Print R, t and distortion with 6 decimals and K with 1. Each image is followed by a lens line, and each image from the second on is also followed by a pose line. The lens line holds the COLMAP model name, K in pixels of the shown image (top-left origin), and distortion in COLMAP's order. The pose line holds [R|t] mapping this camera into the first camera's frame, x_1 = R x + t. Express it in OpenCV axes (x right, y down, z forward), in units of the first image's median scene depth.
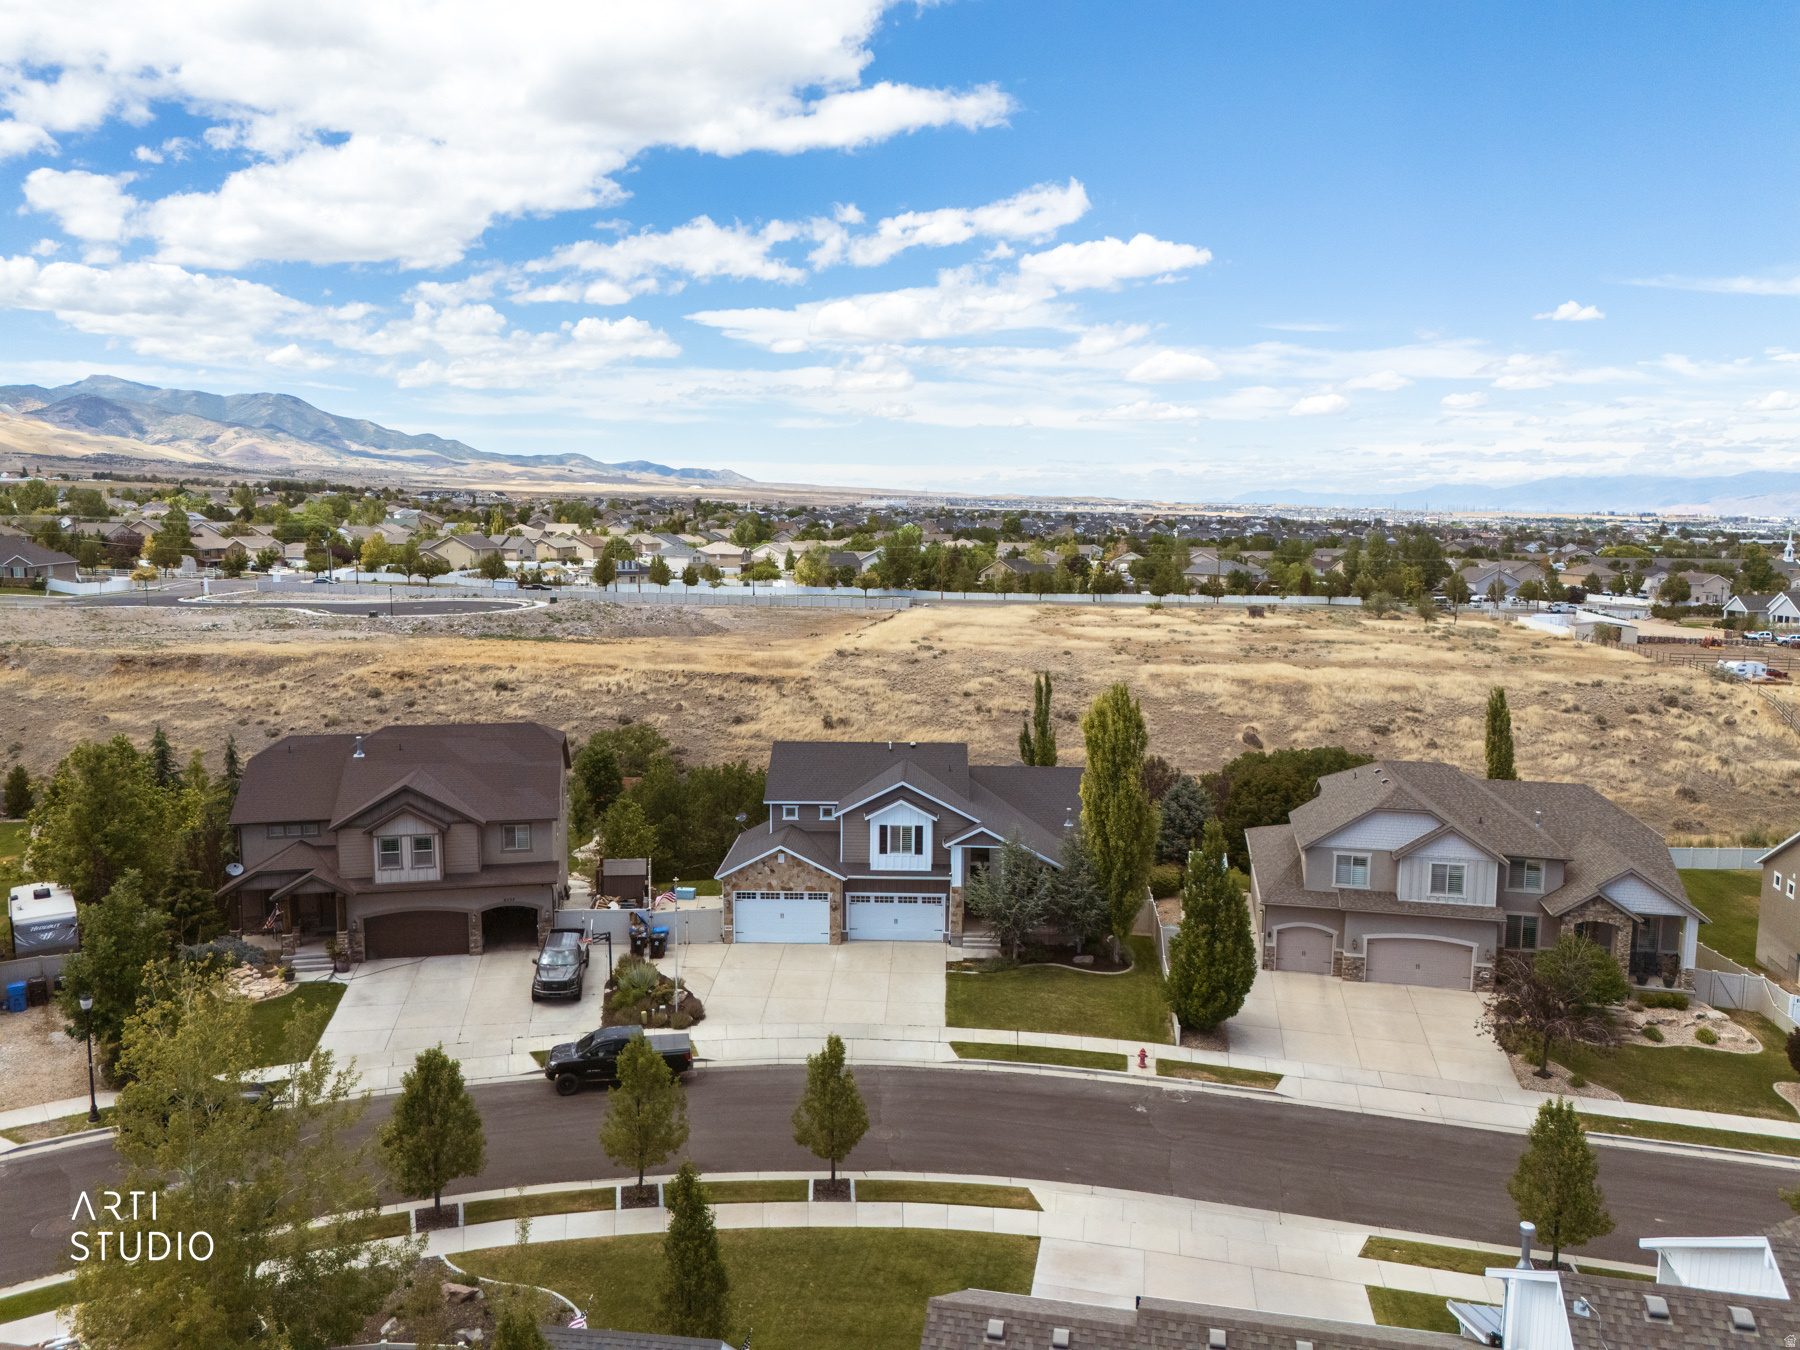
lens RADIAL K [[1321.4, 0, 905.7], [0, 1321.4, 674.1], [0, 0, 1]] dist [0.083889, -0.087848]
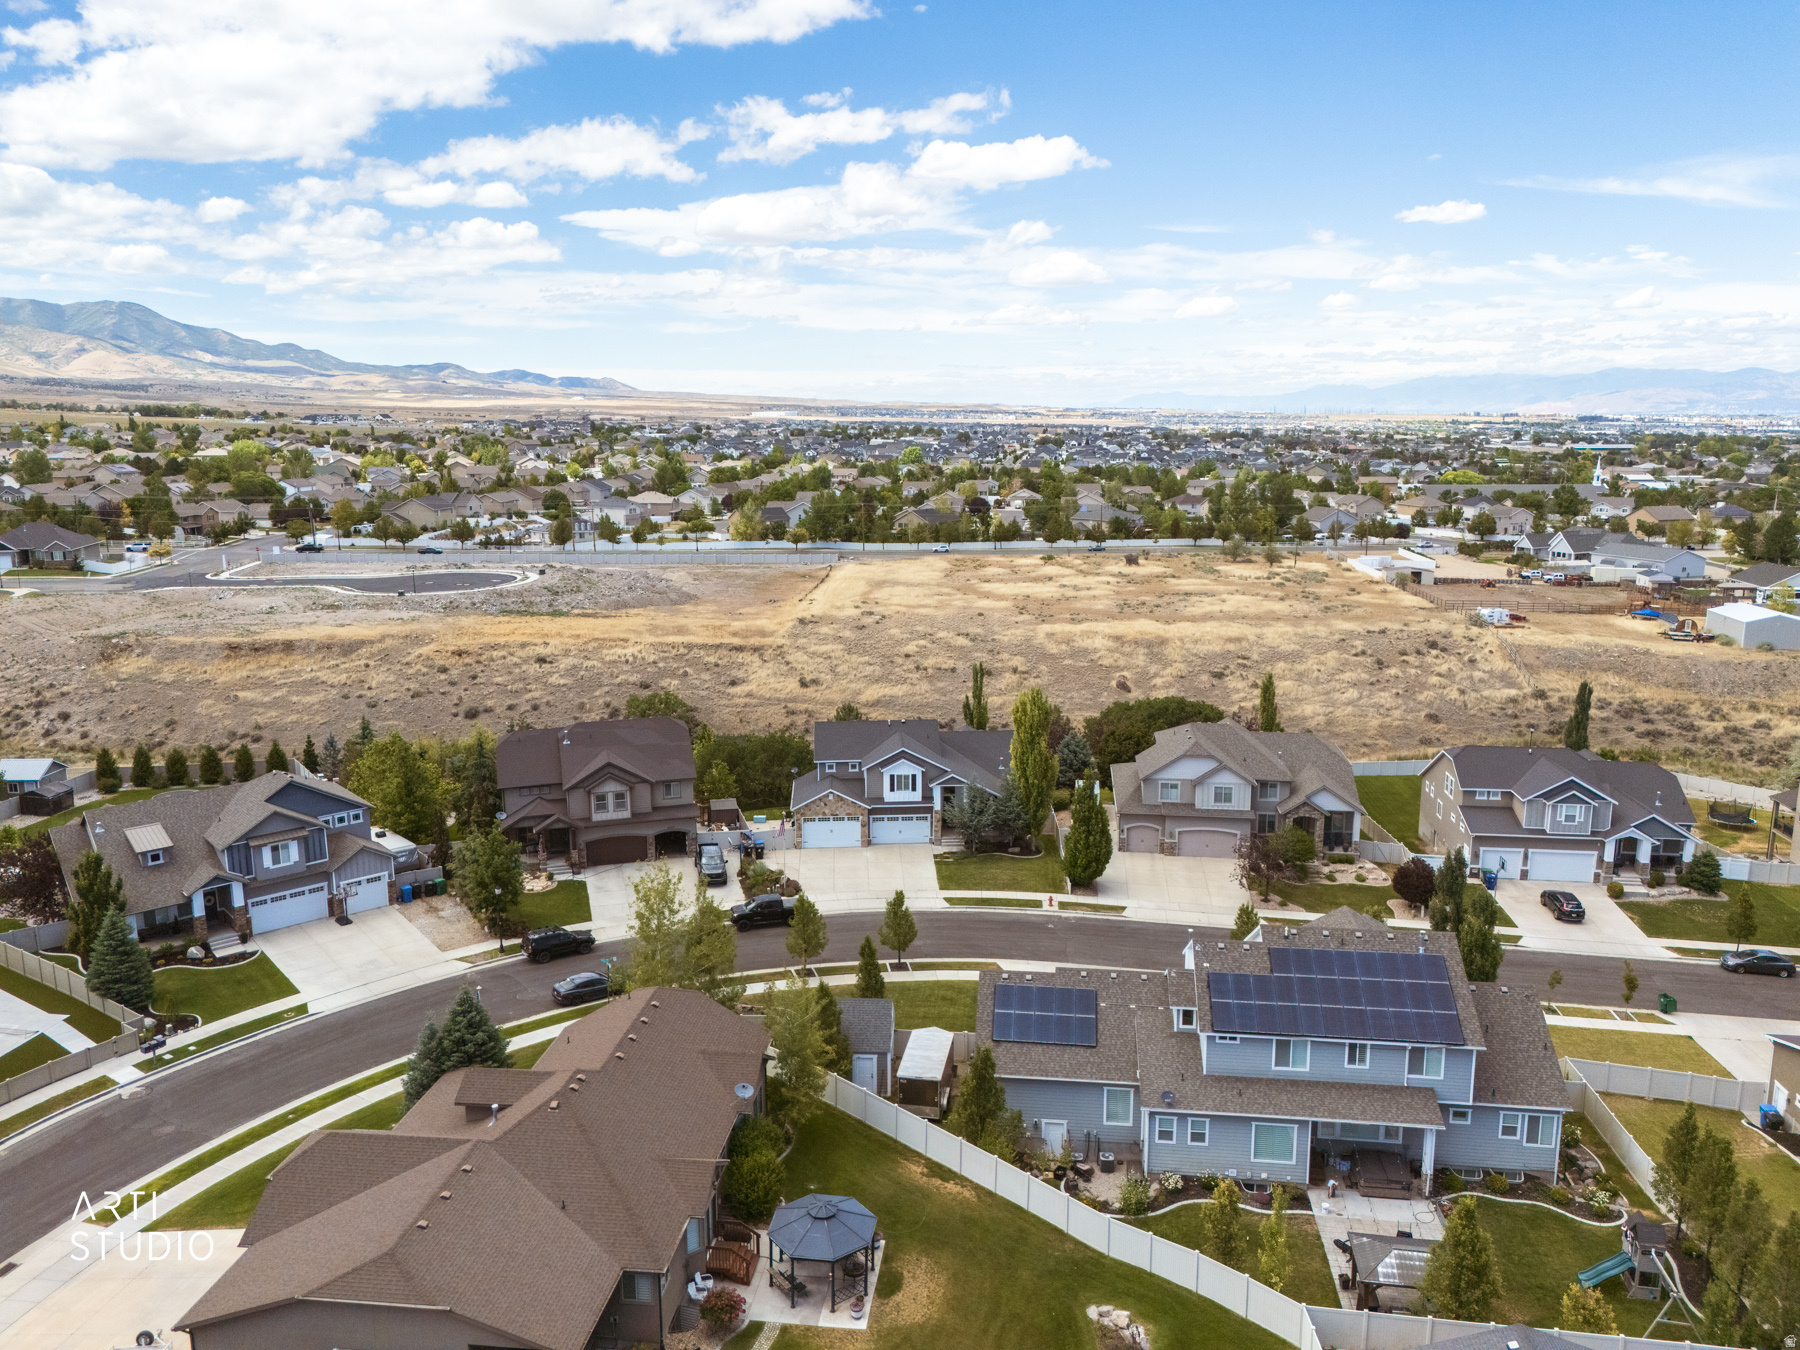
lens RADIAL K [[1321.4, 0, 905.7], [0, 1321.4, 674.1], [0, 0, 1]] dist [0.083889, -0.087848]
pose [[0.996497, -0.028708, 0.078544, -0.100903], [0.023289, 0.997341, 0.069062, -0.099191], [-0.080318, -0.066990, 0.994516, -0.503748]]
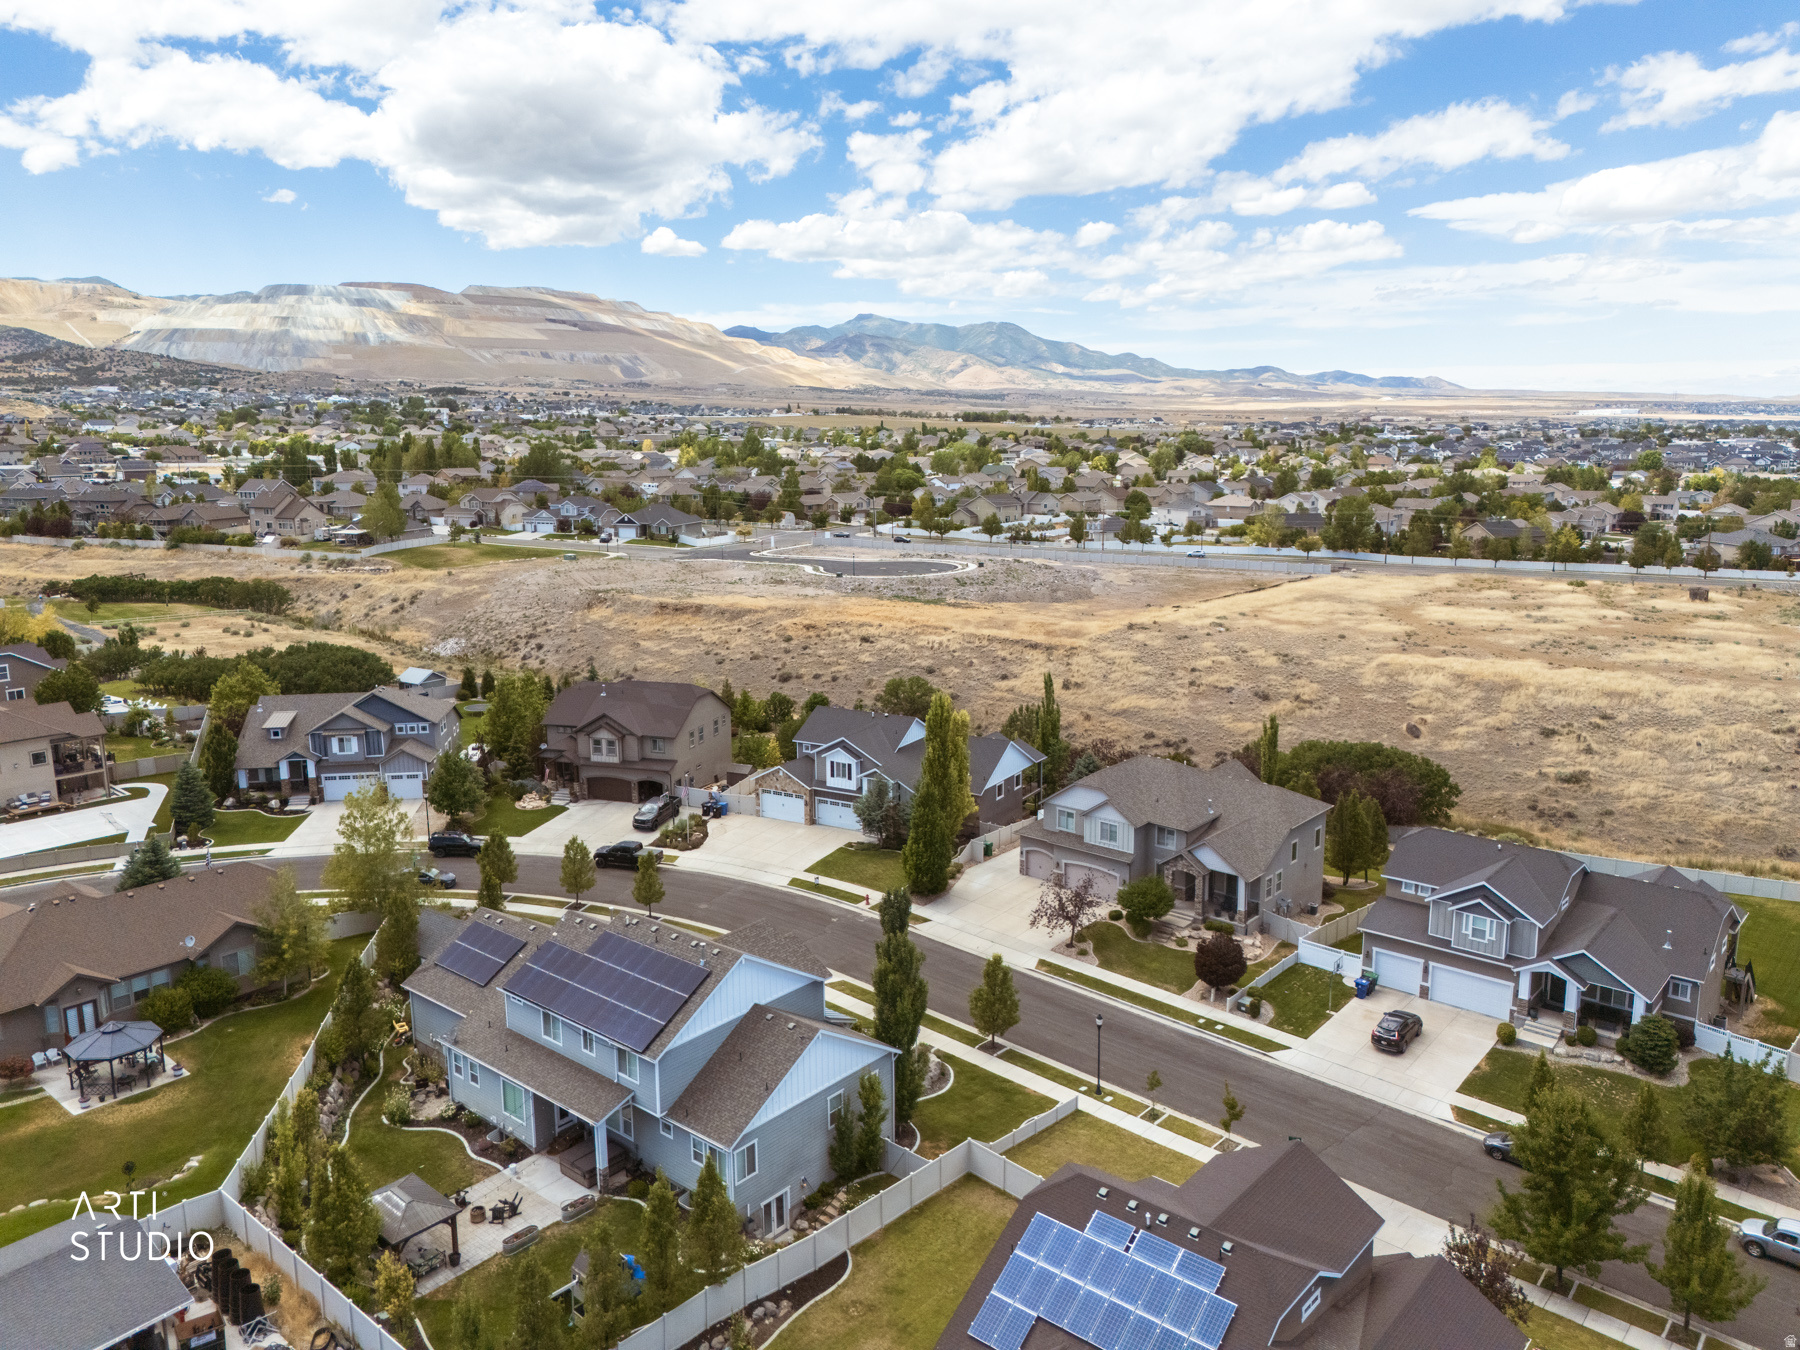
lens RADIAL K [[1317.9, 0, 905.6], [0, 1317.9, 671.1], [0, 0, 1]] dist [0.103844, -0.126758]
pose [[0.876234, 0.078164, -0.475504, 0.709816], [-0.048970, 0.996092, 0.073501, -0.108862], [0.479391, -0.041119, 0.876638, -0.375562]]
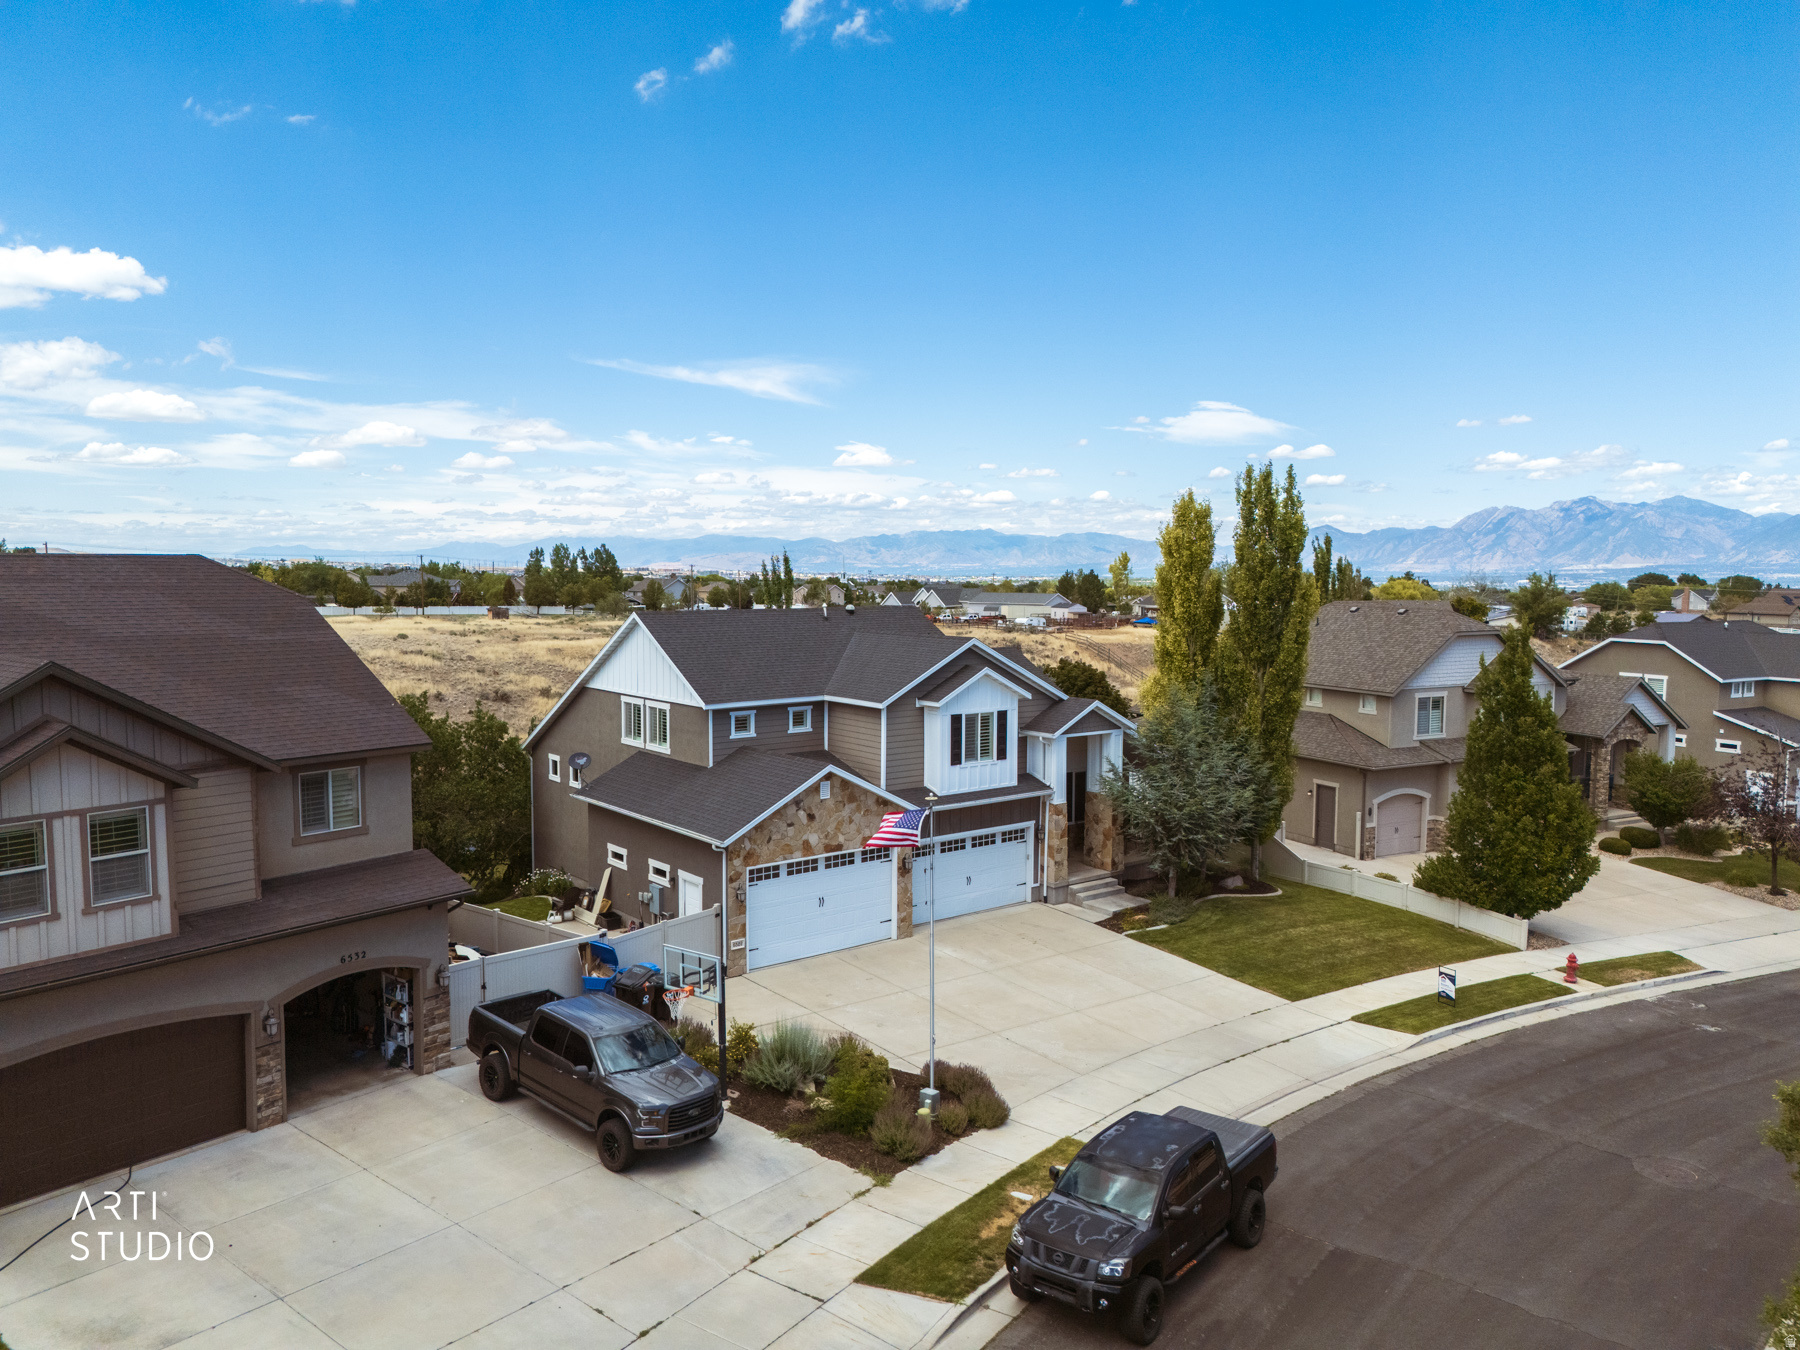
lens RADIAL K [[1323.7, 0, 906.4], [0, 1323.7, 672.5], [0, 0, 1]] dist [0.071305, -0.062397]
pose [[0.762531, -0.057159, 0.644422, -0.324445], [0.085203, 0.996286, -0.012451, 0.081736], [-0.641317, 0.064401, 0.764569, 0.461329]]
